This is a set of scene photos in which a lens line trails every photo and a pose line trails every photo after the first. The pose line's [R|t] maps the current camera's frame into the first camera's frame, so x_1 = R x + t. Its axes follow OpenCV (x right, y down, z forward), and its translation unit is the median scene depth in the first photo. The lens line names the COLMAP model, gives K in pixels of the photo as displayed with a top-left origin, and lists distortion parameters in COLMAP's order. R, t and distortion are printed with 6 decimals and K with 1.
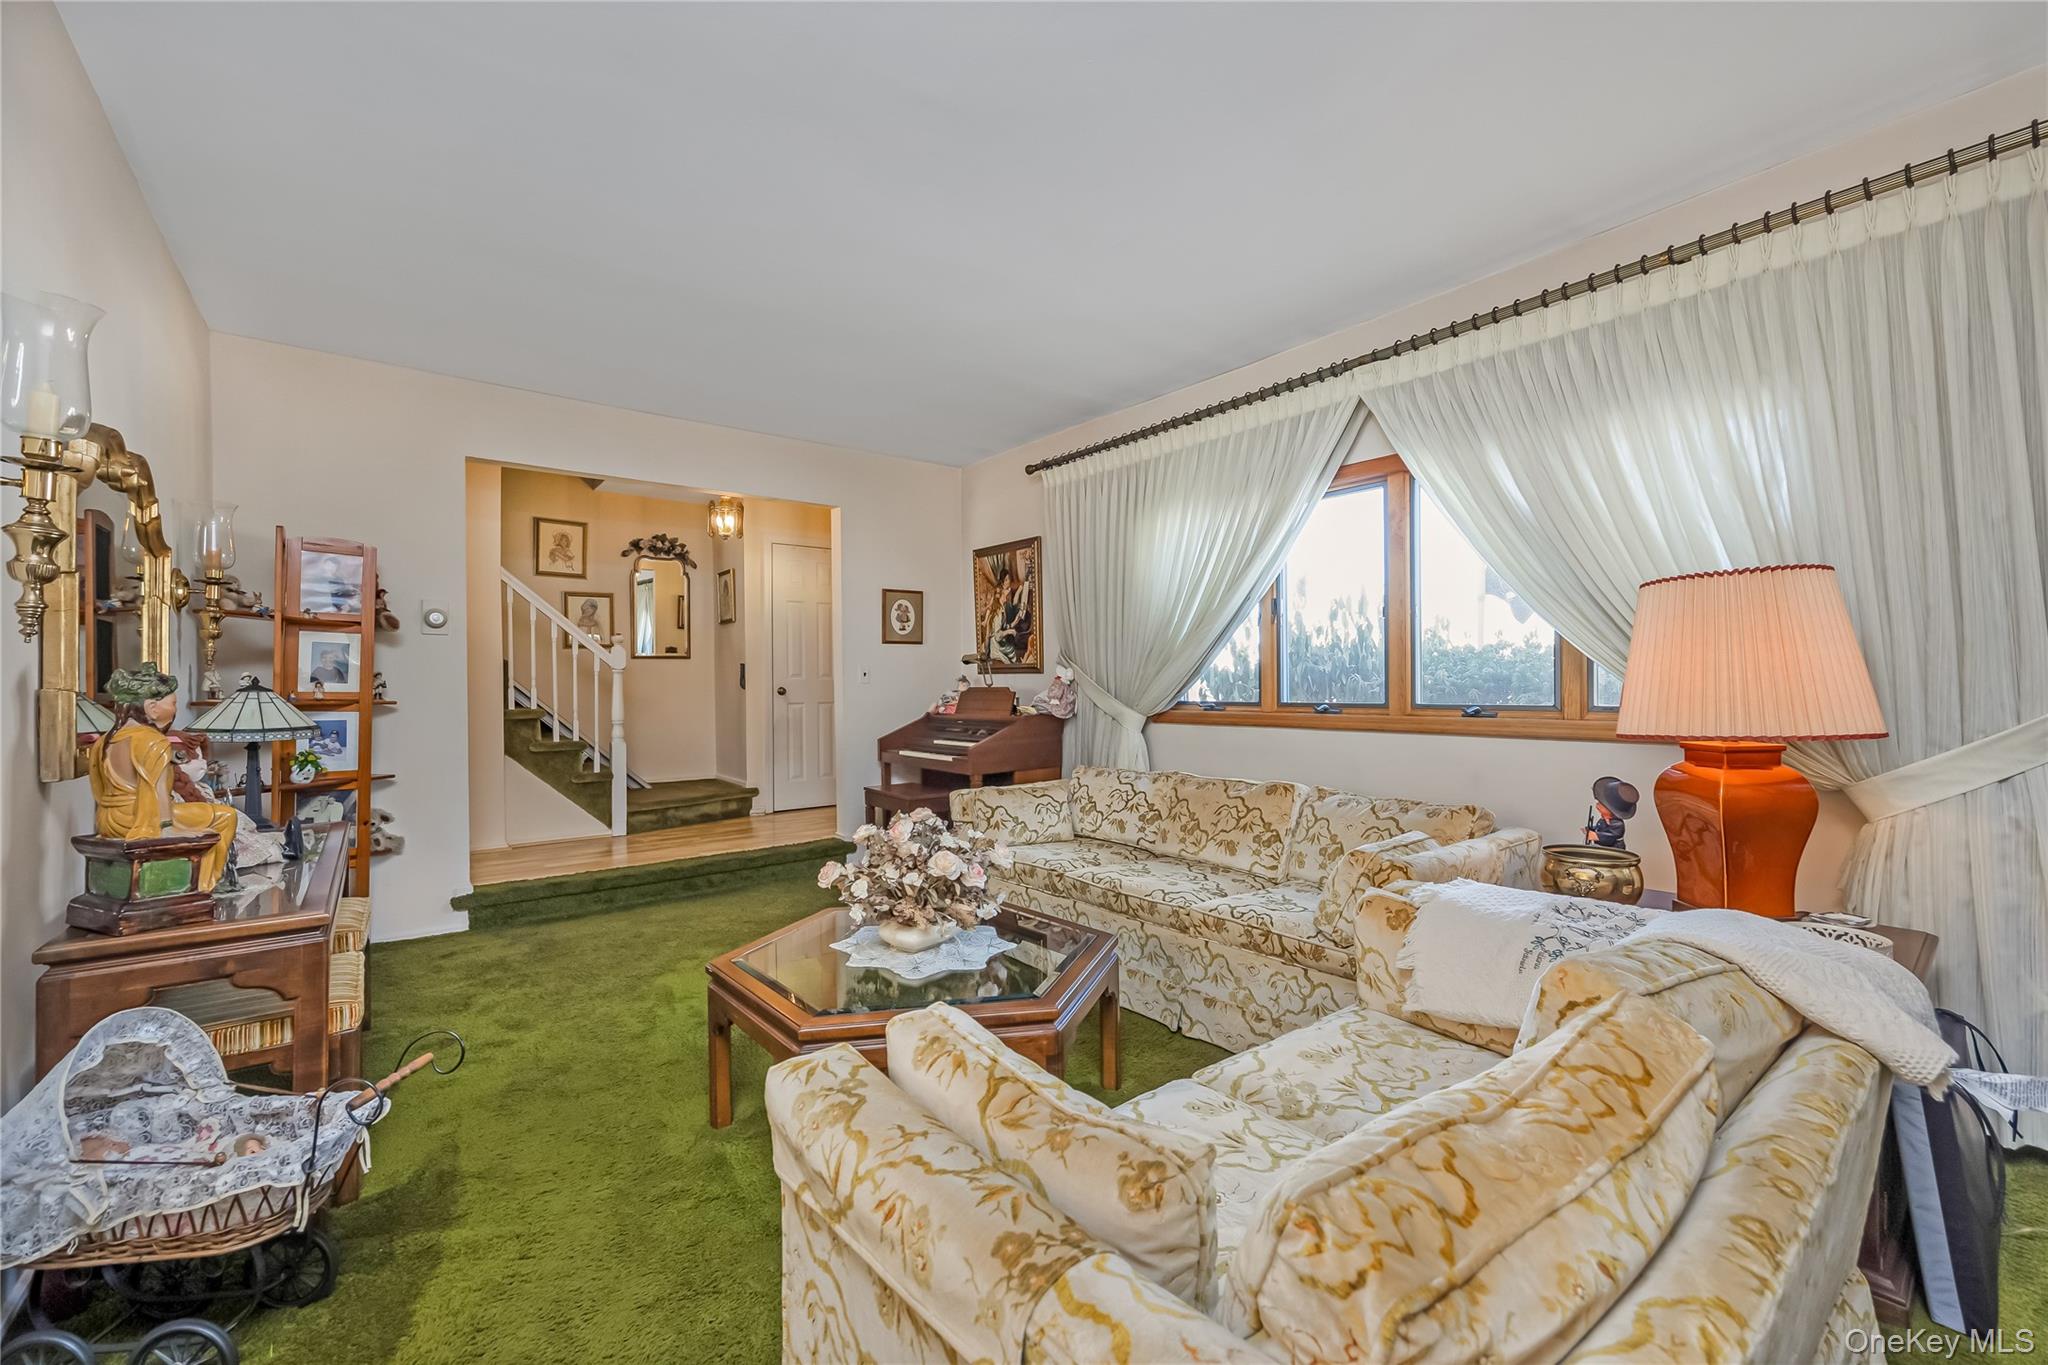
lens RADIAL K [[790.0, 0, 1024.5], [0, 790.0, 678.5], [0, 0, 1]] dist [0.000012, 0.000009]
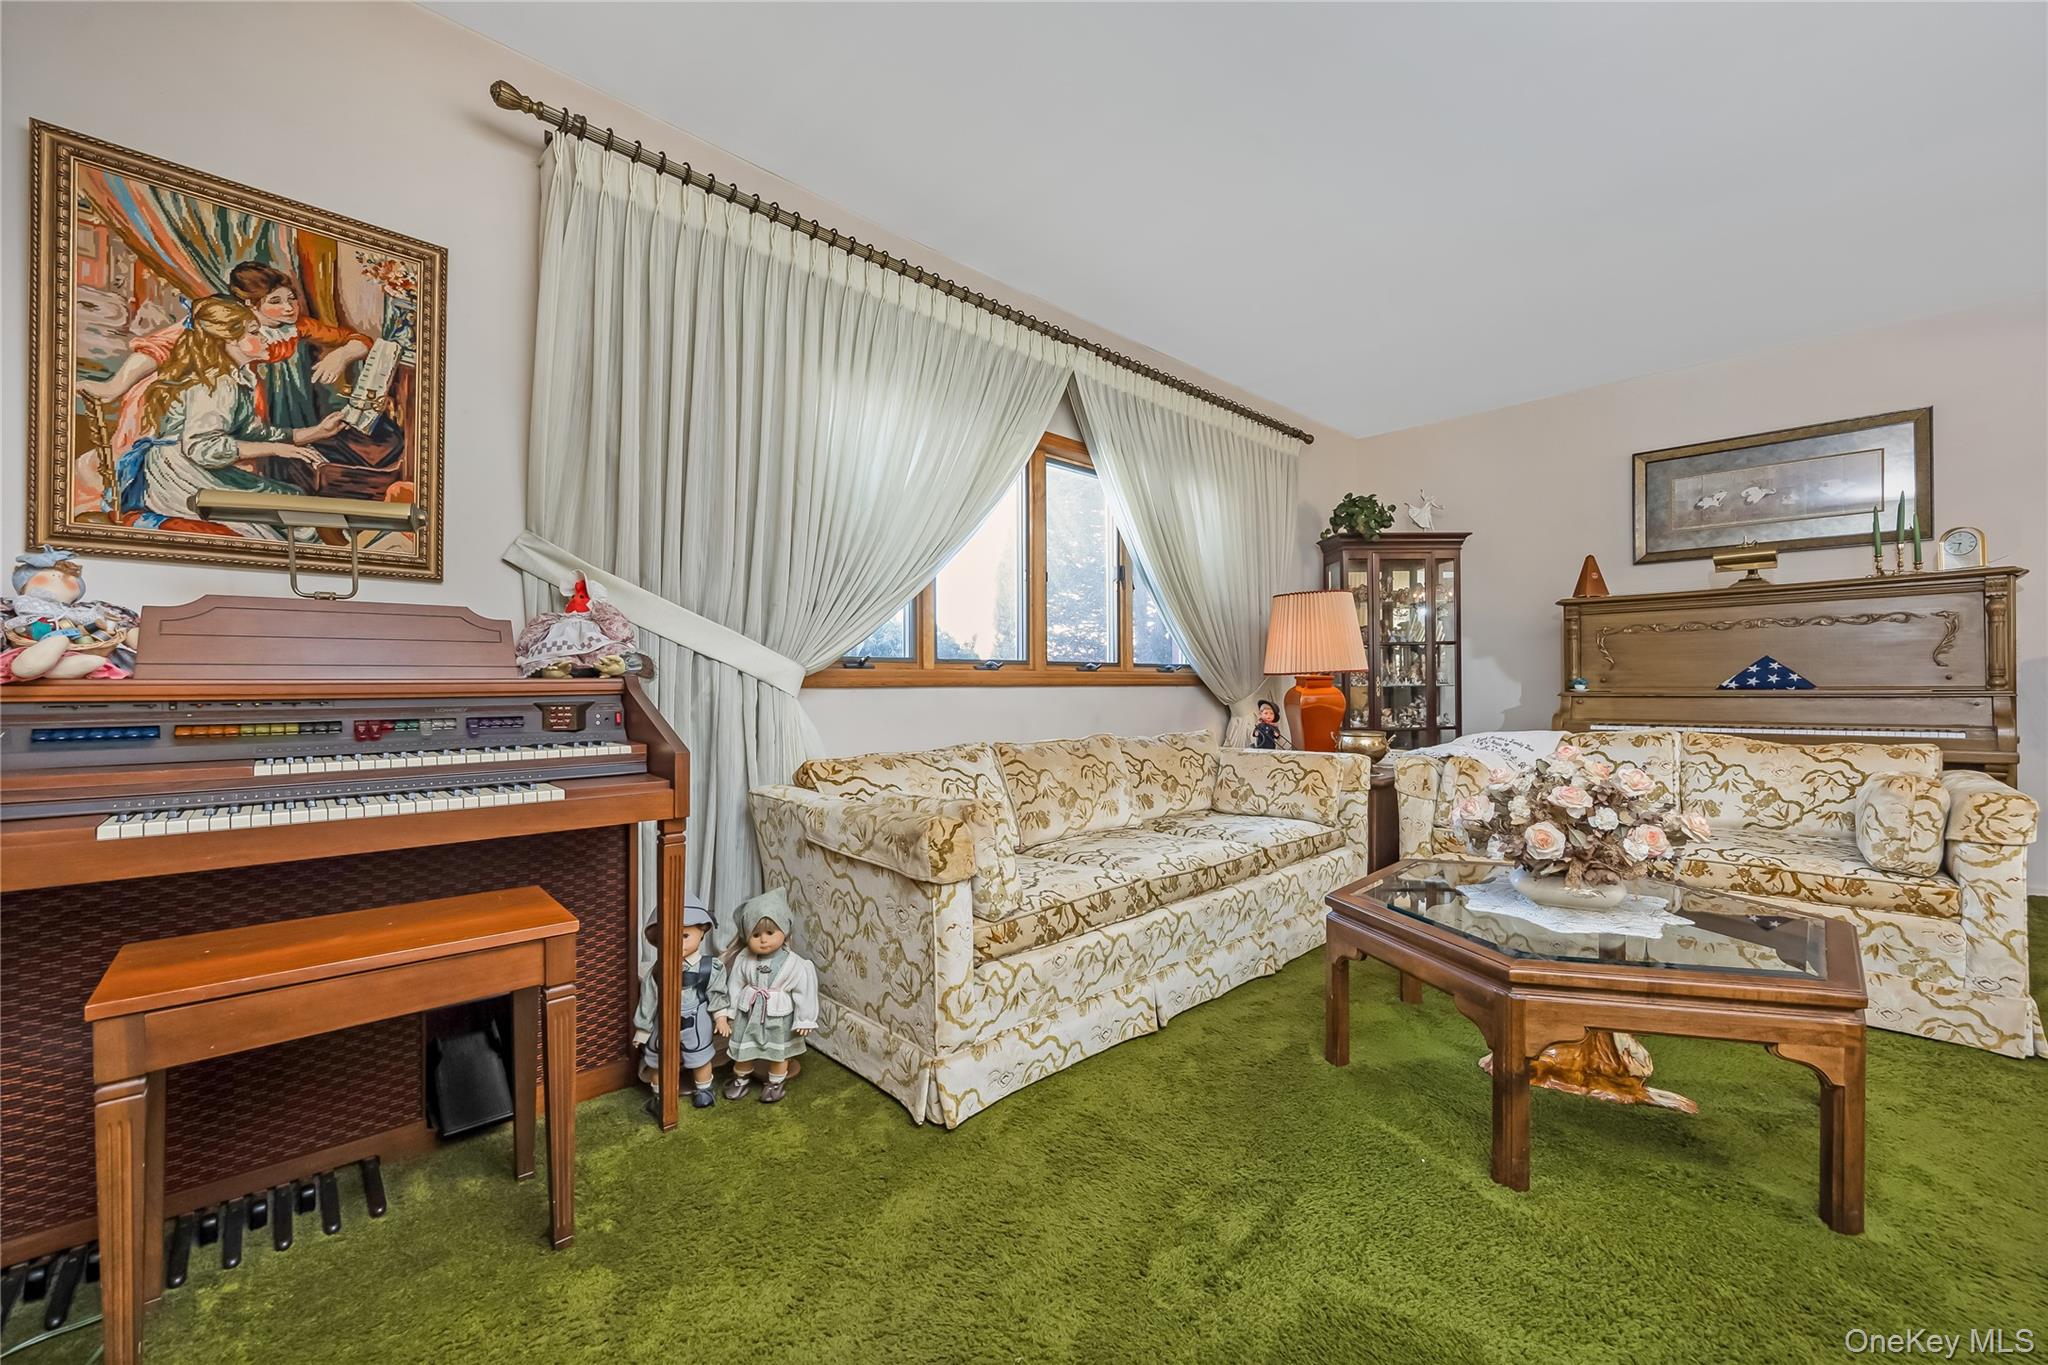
lens RADIAL K [[822.6, 0, 1023.3], [0, 822.6, 677.4], [0, 0, 1]] dist [-0.001435, -0.000195]
pose [[-0.074618, 0.000550, 0.997212, -0.419547], [-0.024719, 0.999692, -0.002401, 0.036726], [-0.996906, -0.024830, -0.074581, 0.699977]]
